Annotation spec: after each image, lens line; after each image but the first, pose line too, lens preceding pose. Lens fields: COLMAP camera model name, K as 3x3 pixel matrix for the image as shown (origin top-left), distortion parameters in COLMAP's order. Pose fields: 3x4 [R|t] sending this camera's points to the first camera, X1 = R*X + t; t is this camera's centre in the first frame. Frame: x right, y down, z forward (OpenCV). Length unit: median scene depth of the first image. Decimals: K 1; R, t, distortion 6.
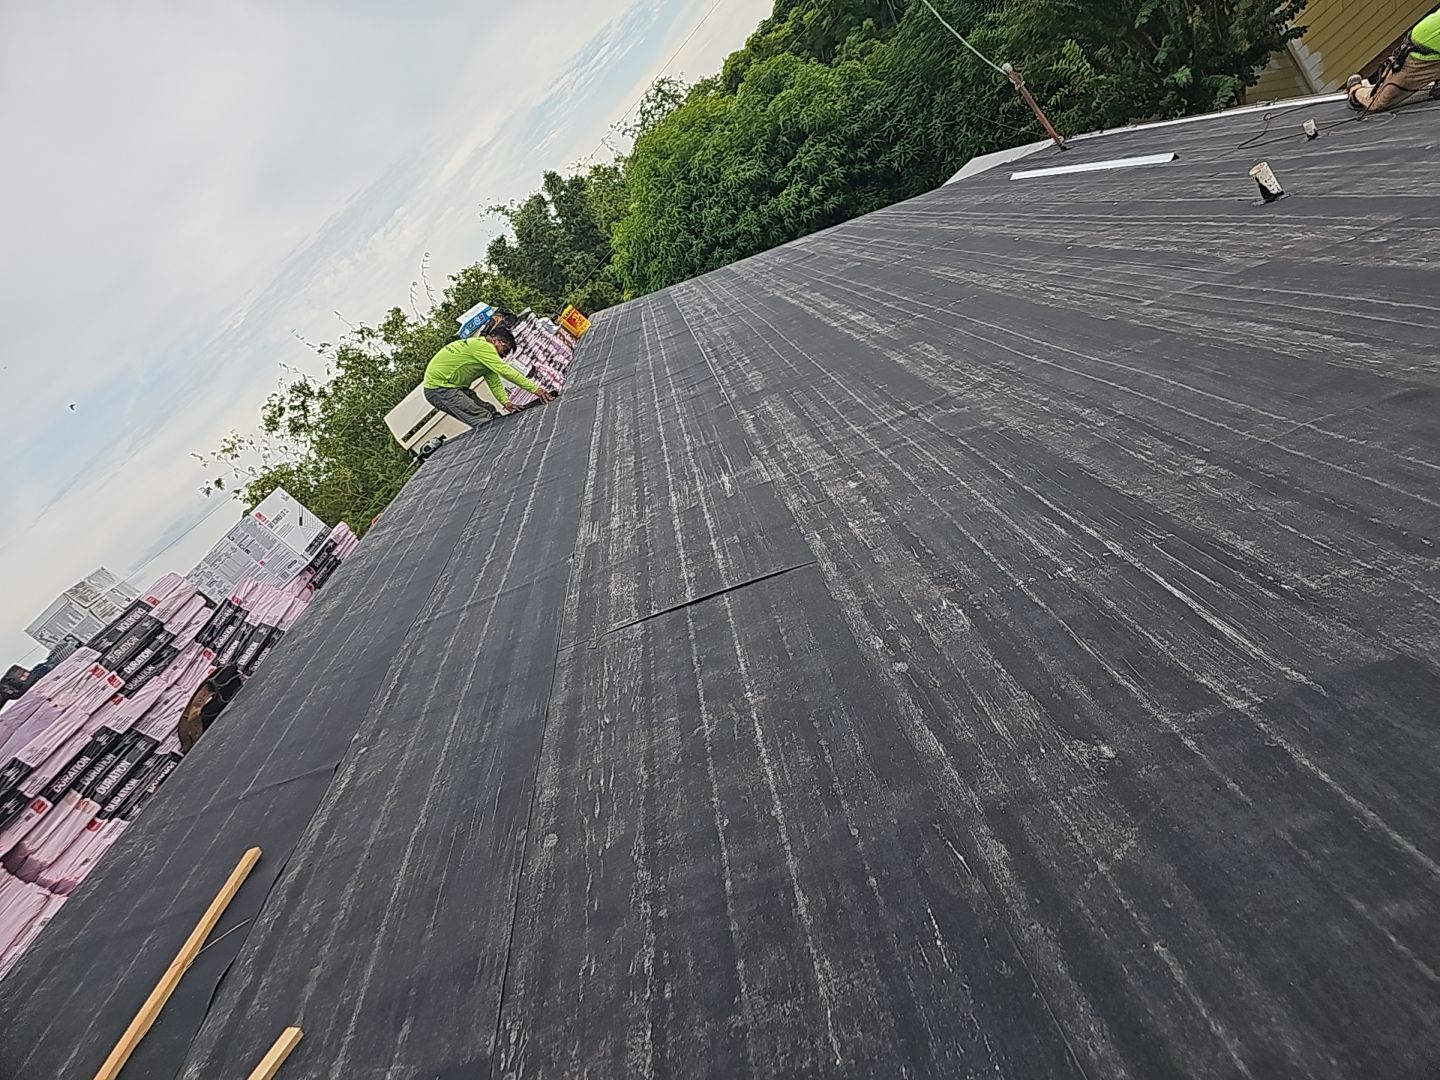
lens RADIAL K [[1009.4, 0, 720.0], [0, 1009.4, 540.0], [0, 0, 1]] dist [0.076669, -0.085930]
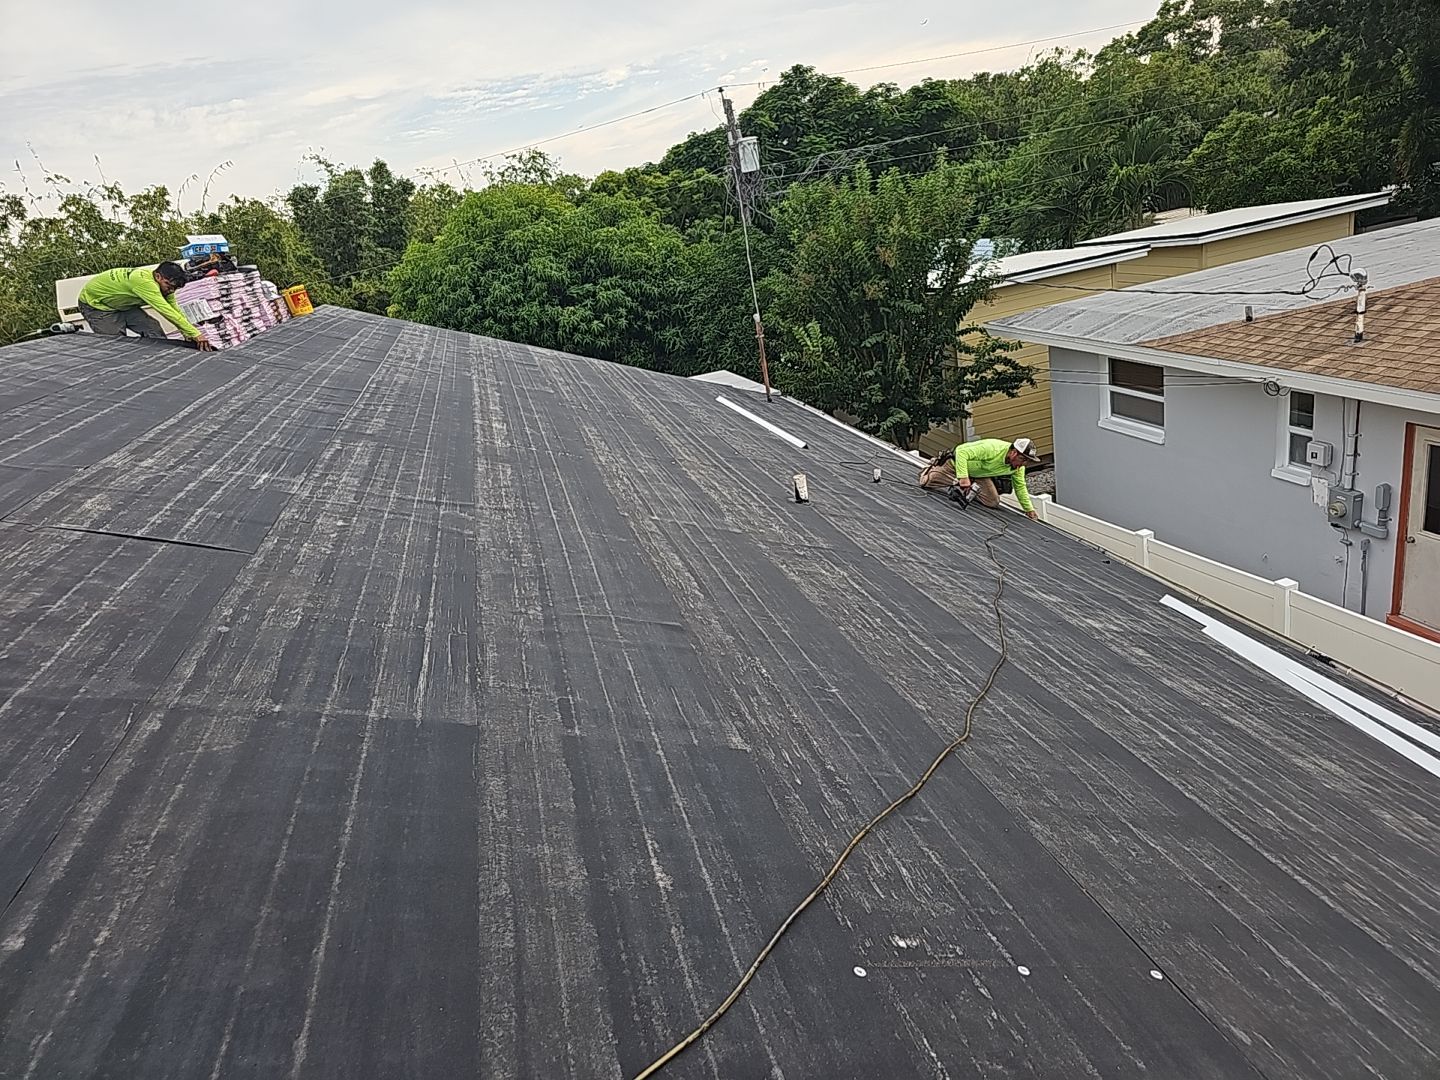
lens RADIAL K [[1009.4, 0, 720.0], [0, 1009.4, 540.0], [0, 0, 1]] dist [0.076669, -0.085930]
pose [[0.844908, 0.465391, 0.263707, 0.063767], [-0.430770, 0.884255, -0.180361, -0.003751], [-0.317123, 0.038791, 0.947591, -0.101293]]
